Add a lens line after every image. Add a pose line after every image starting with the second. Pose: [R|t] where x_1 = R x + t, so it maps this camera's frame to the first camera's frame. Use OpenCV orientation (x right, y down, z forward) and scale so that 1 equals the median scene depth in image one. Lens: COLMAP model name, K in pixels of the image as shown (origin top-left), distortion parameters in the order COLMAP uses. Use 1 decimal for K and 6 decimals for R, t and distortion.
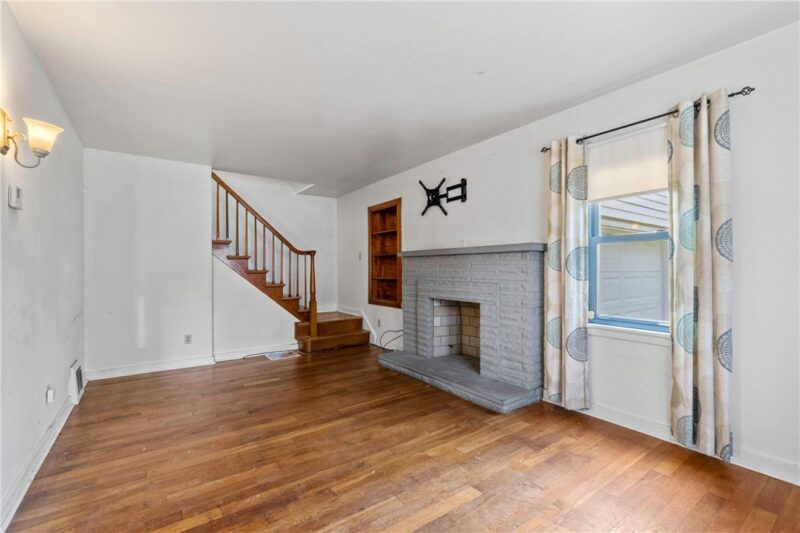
lens RADIAL K [[355.6, 0, 400.0], [0, 355.6, 266.5], [0, 0, 1]] dist [-0.002056, -0.000254]
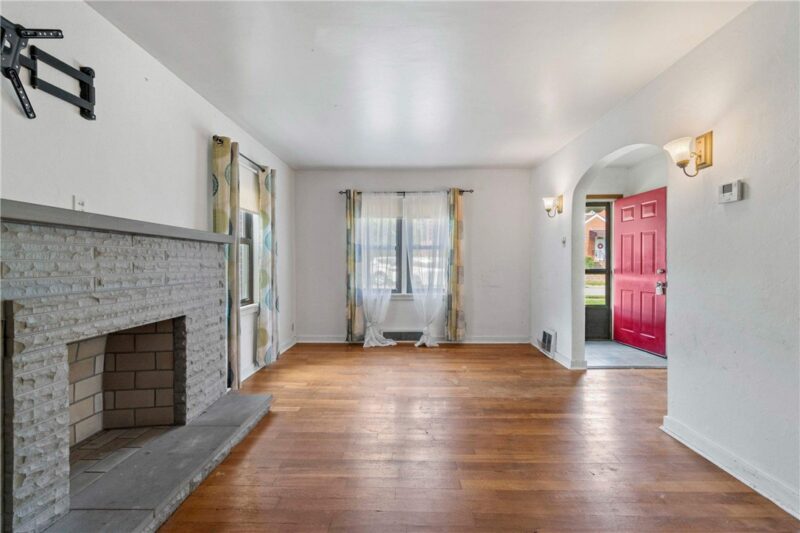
lens RADIAL K [[355.6, 0, 400.0], [0, 355.6, 266.5], [0, 0, 1]] dist [-0.002056, -0.000254]
pose [[-0.803877, 0.002387, 0.594791, -0.535284], [0.005205, 0.999982, 0.003023, 0.015220], [-0.594773, 0.005526, -0.803875, 1.433554]]
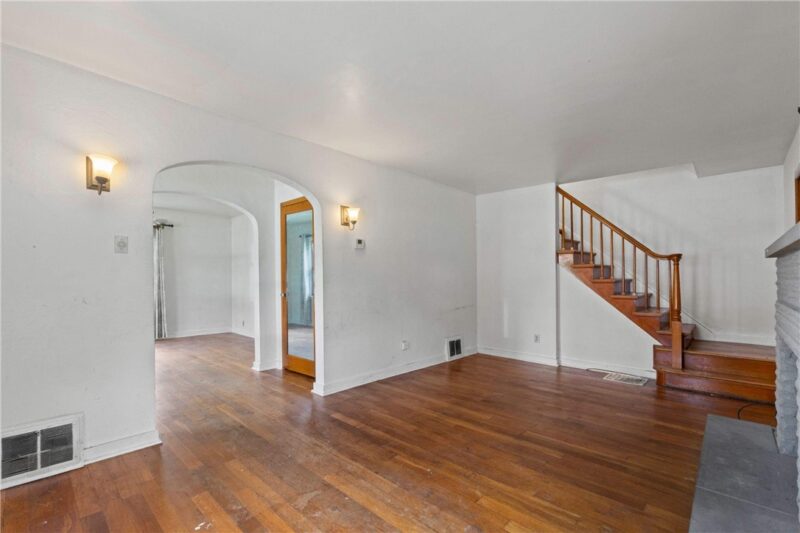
lens RADIAL K [[357.6, 0, 400.2], [0, 357.6, 277.2], [0, 0, 1]] dist [-0.000995, -0.000067]
pose [[0.201044, 0.003172, -0.979577, 0.627075], [0.002229, 0.999991, 0.003696, 0.000840], [0.979580, -0.002927, 0.201036, 0.466801]]
